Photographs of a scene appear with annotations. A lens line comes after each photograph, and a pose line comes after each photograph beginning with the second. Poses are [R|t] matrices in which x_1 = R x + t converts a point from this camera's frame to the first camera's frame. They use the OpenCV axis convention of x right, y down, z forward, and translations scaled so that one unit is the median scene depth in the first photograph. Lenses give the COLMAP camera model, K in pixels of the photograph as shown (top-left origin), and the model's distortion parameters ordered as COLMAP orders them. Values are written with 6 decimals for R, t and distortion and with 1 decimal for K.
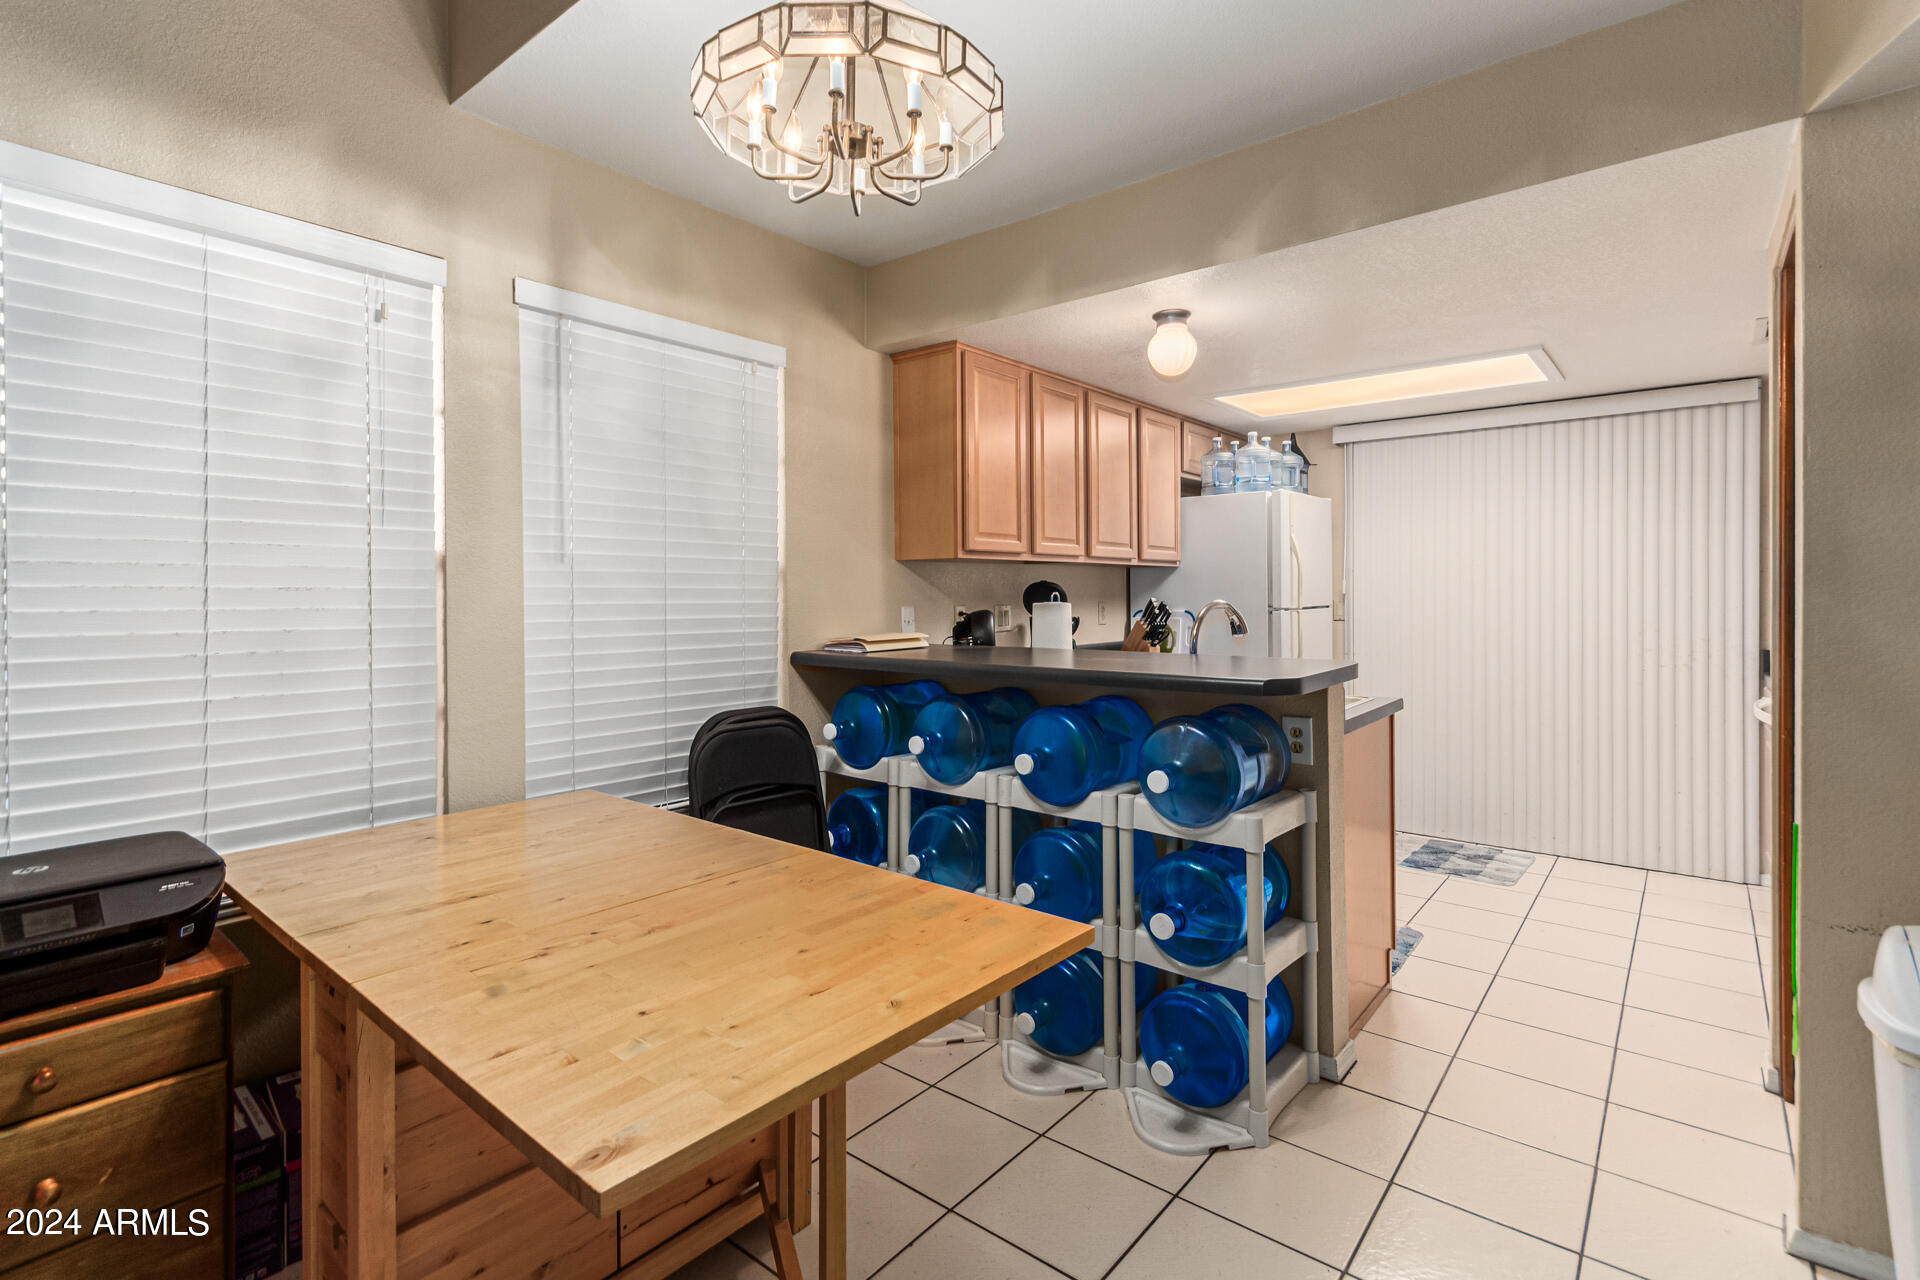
lens RADIAL K [[903.3, 0, 958.3], [0, 903.3, 600.1], [0, 0, 1]] dist [0.036433, 0.000081]
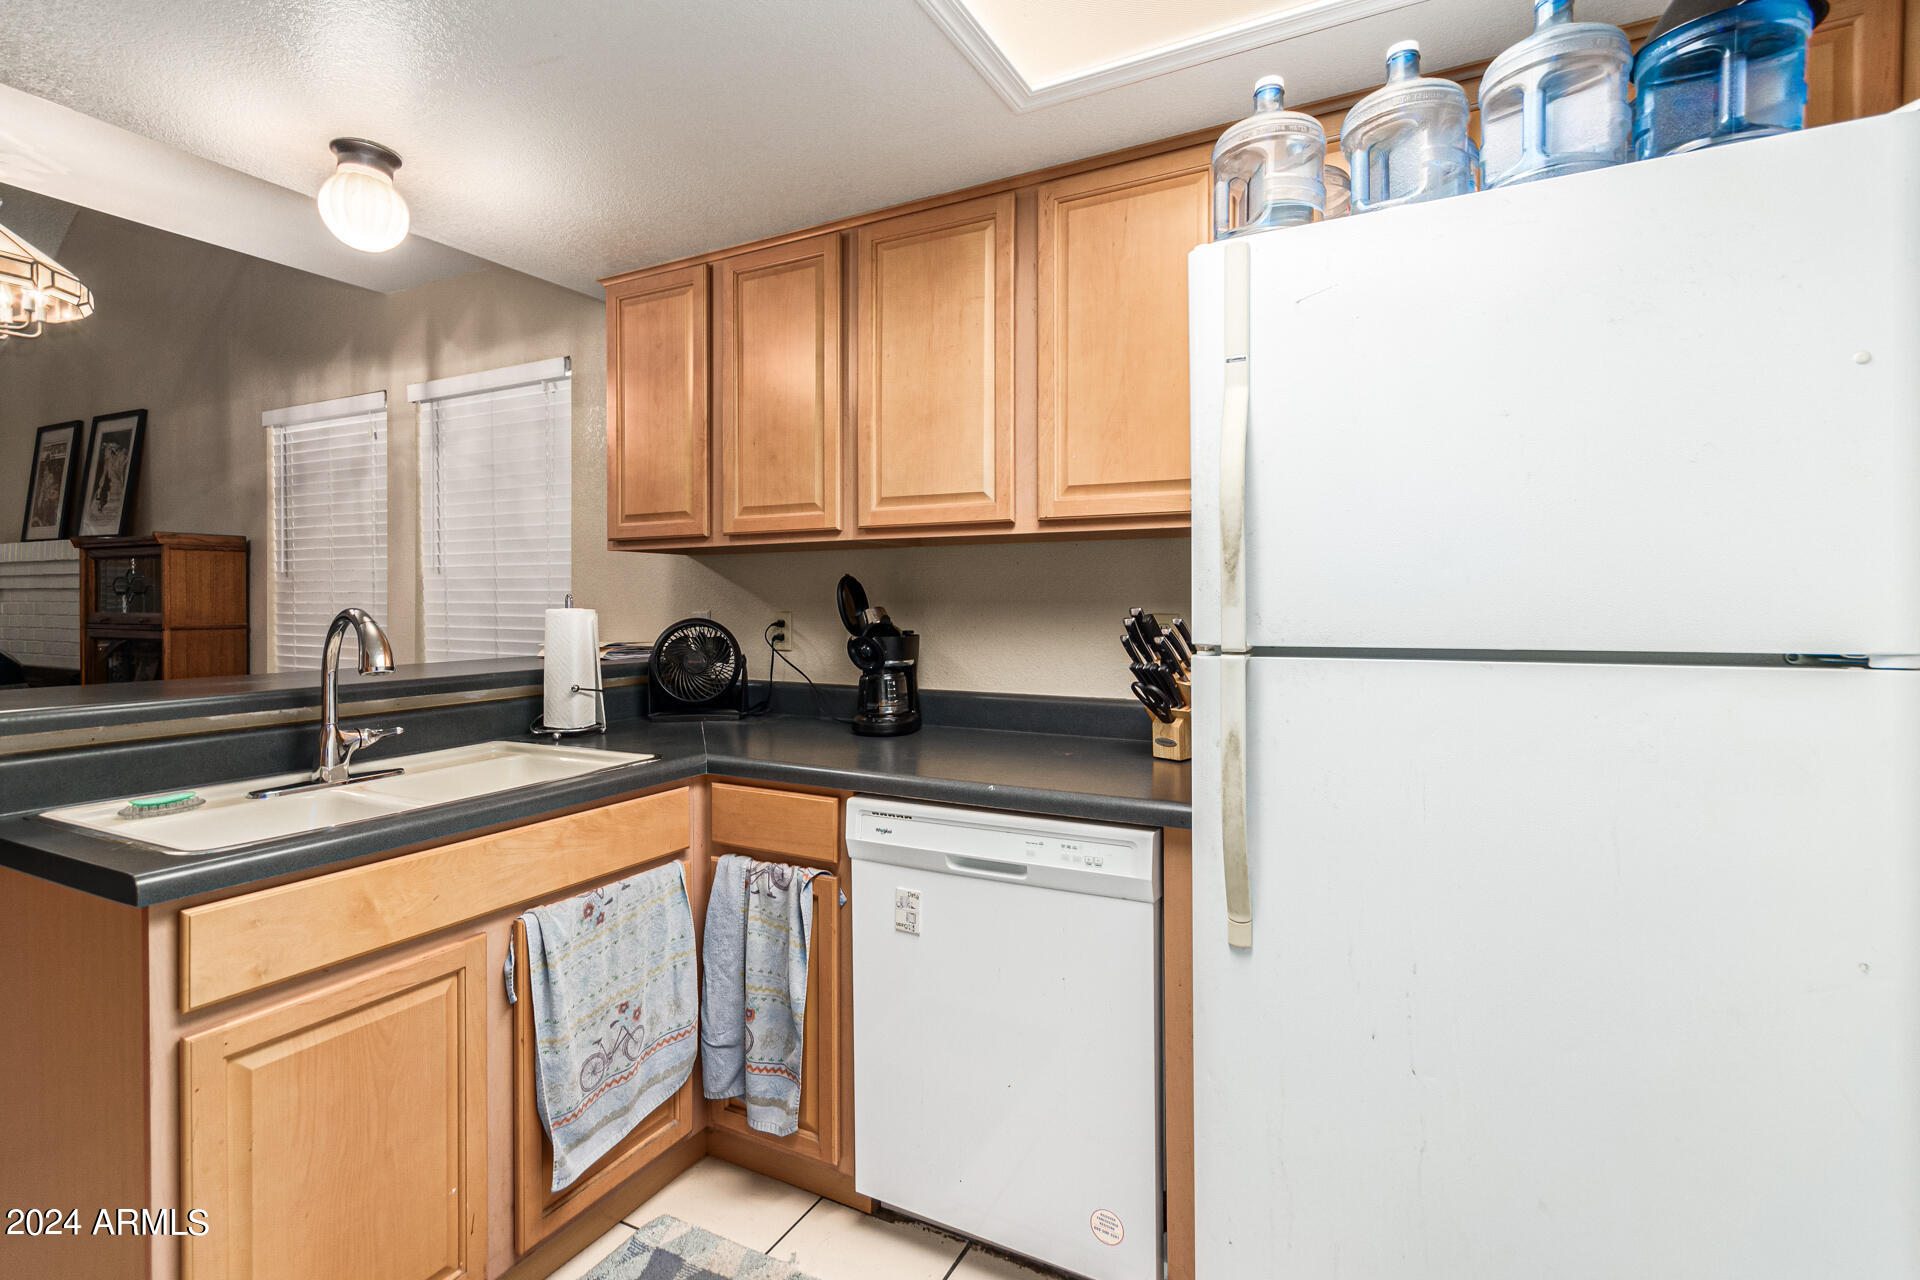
lens RADIAL K [[903.3, 0, 958.3], [0, 903.3, 600.1], [0, 0, 1]] dist [0.036433, 0.000081]
pose [[0.186141, 0.012142, -0.982448, 1.019875], [-0.004574, 0.999924, 0.011491, -0.018135], [0.982512, 0.002355, 0.186182, 1.398405]]
